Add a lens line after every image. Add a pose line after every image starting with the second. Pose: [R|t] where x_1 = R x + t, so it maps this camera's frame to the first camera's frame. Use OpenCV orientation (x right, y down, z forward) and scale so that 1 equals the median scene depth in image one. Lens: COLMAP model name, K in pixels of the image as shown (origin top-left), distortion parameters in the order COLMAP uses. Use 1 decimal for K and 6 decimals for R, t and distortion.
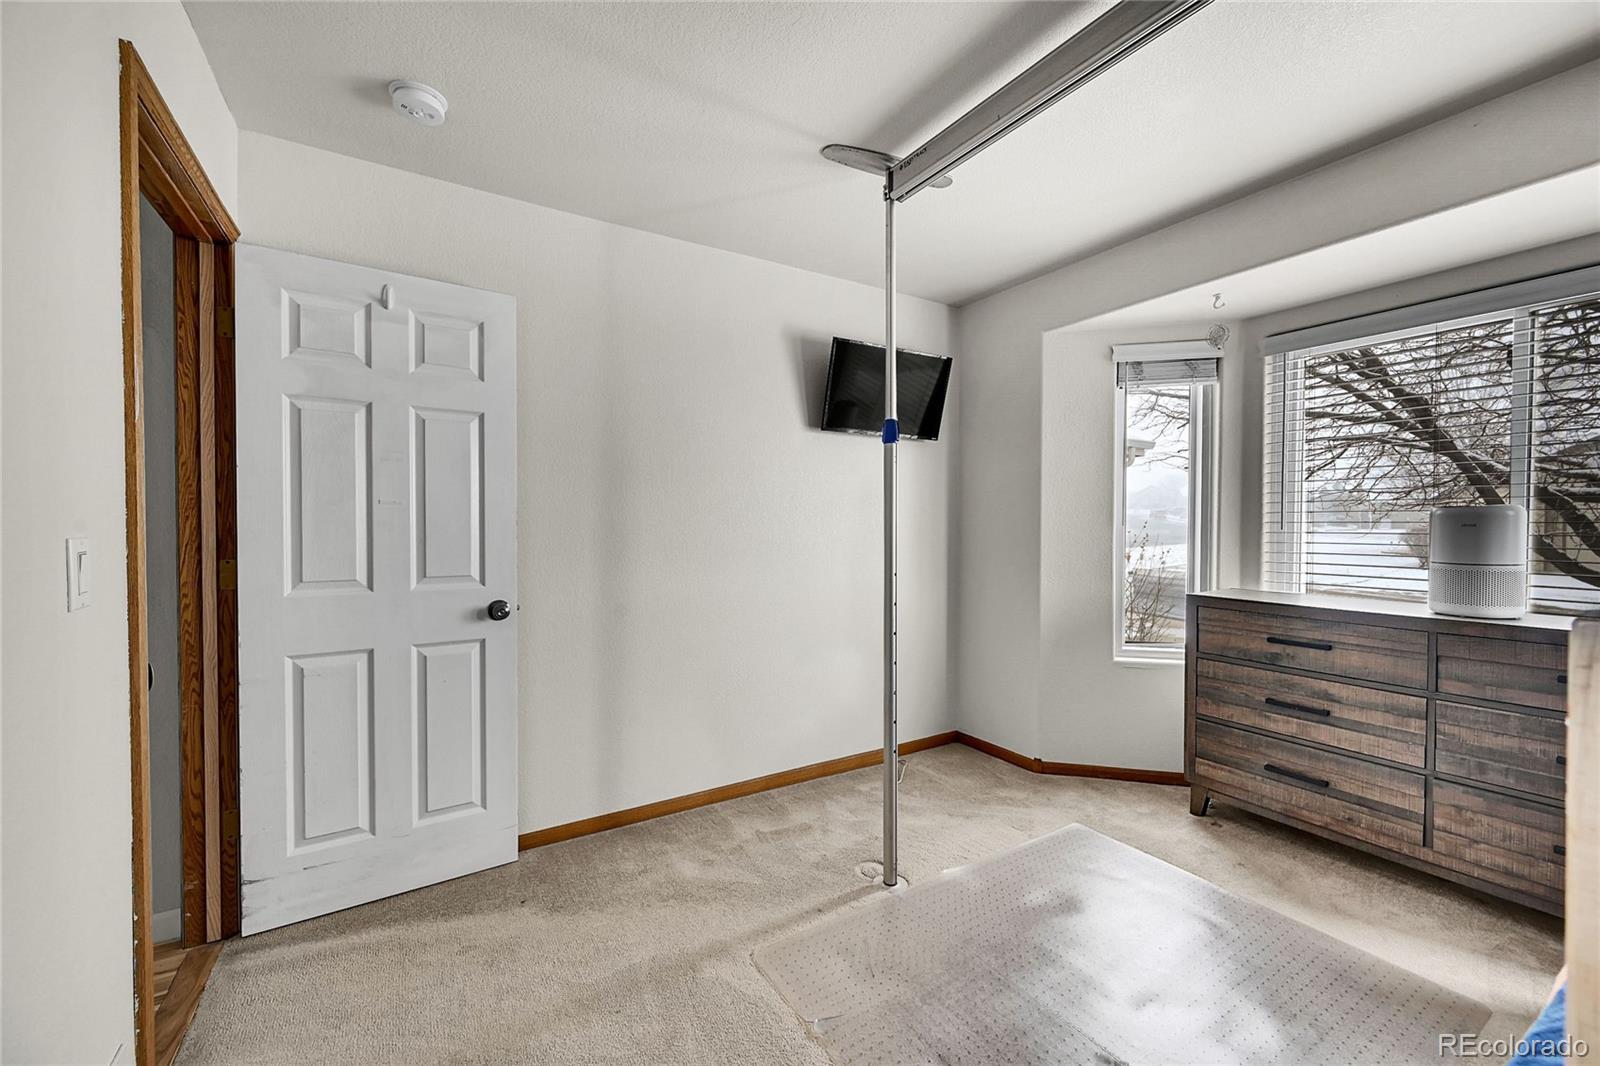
lens RADIAL K [[629.8, 0, 794.7], [0, 629.8, 537.2], [0, 0, 1]] dist [0.000011, 0.000018]
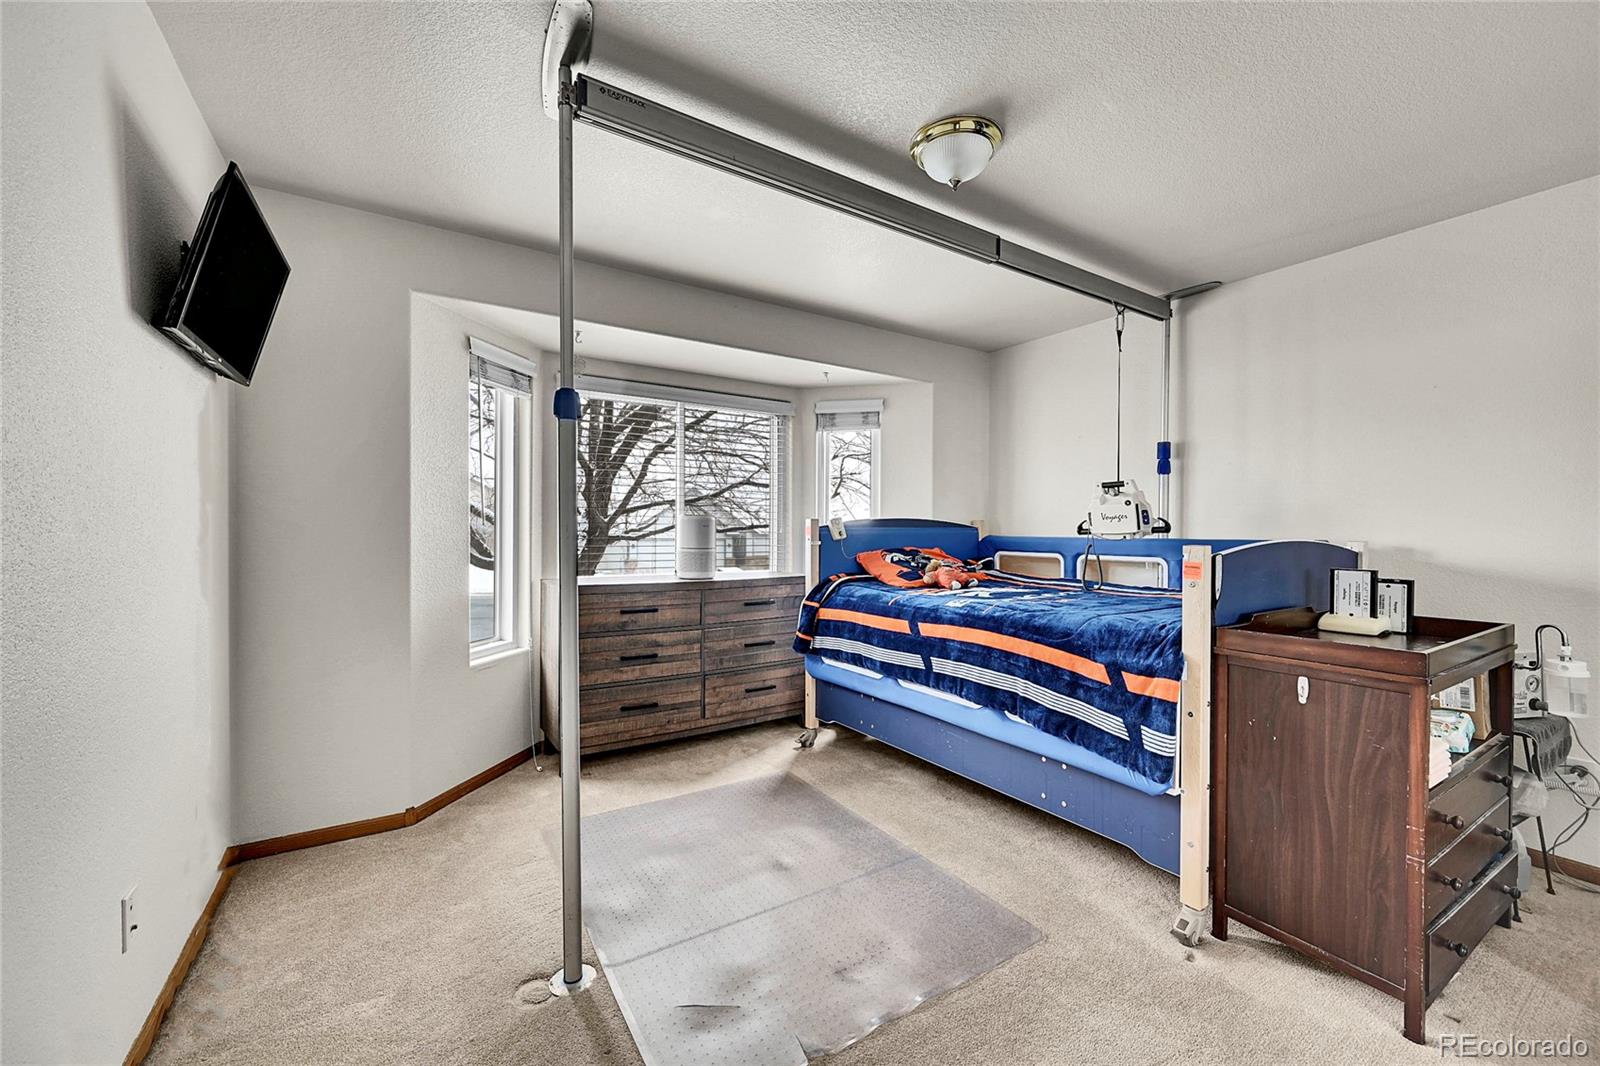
lens RADIAL K [[629.8, 0, 799.7], [0, 629.8, 536.3], [0, 0, 1]] dist [0.000011, 0.000018]
pose [[-0.020249, -0.012587, 0.999716, -0.546173], [0.010914, 0.999858, 0.012810, -0.008402], [-0.999735, 0.011170, -0.020108, 0.627400]]
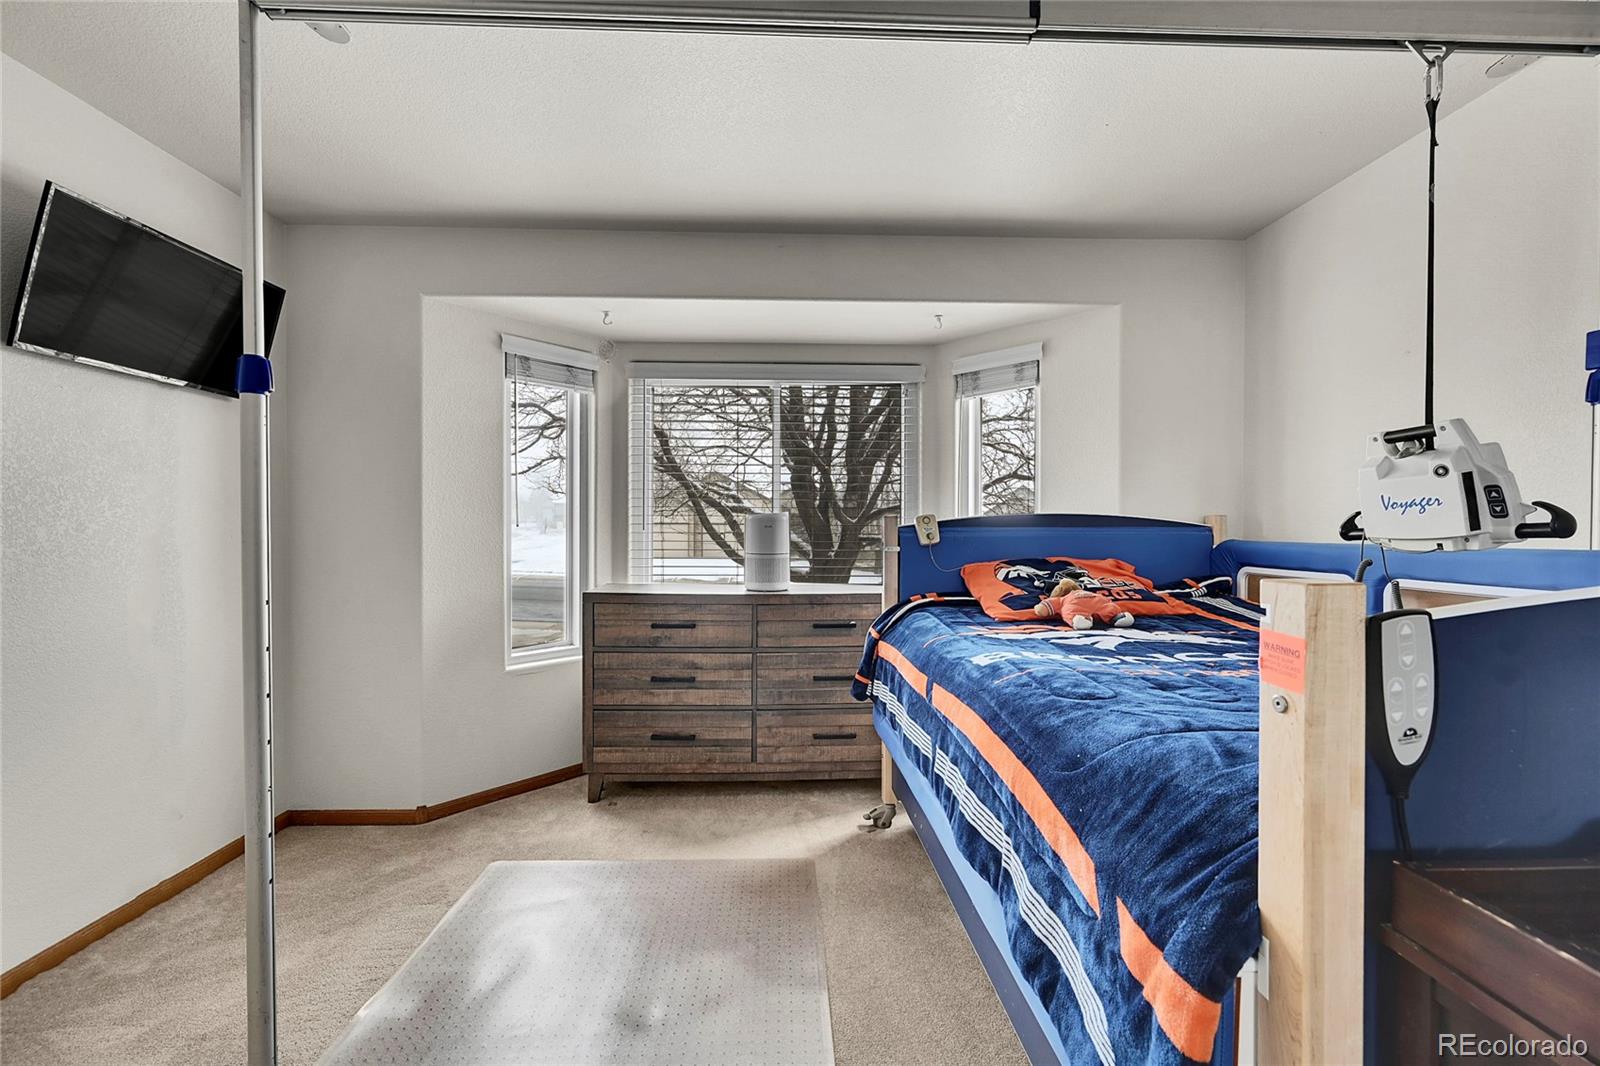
lens RADIAL K [[629.8, 0, 798.6], [0, 629.8, 535.0], [0, 0, 1]] dist [0.000011, 0.000018]
pose [[0.497416, -0.009240, 0.867463, -0.104988], [0.012706, 0.999914, 0.003365, -0.003433], [-0.867419, 0.009348, 0.497490, 0.187842]]
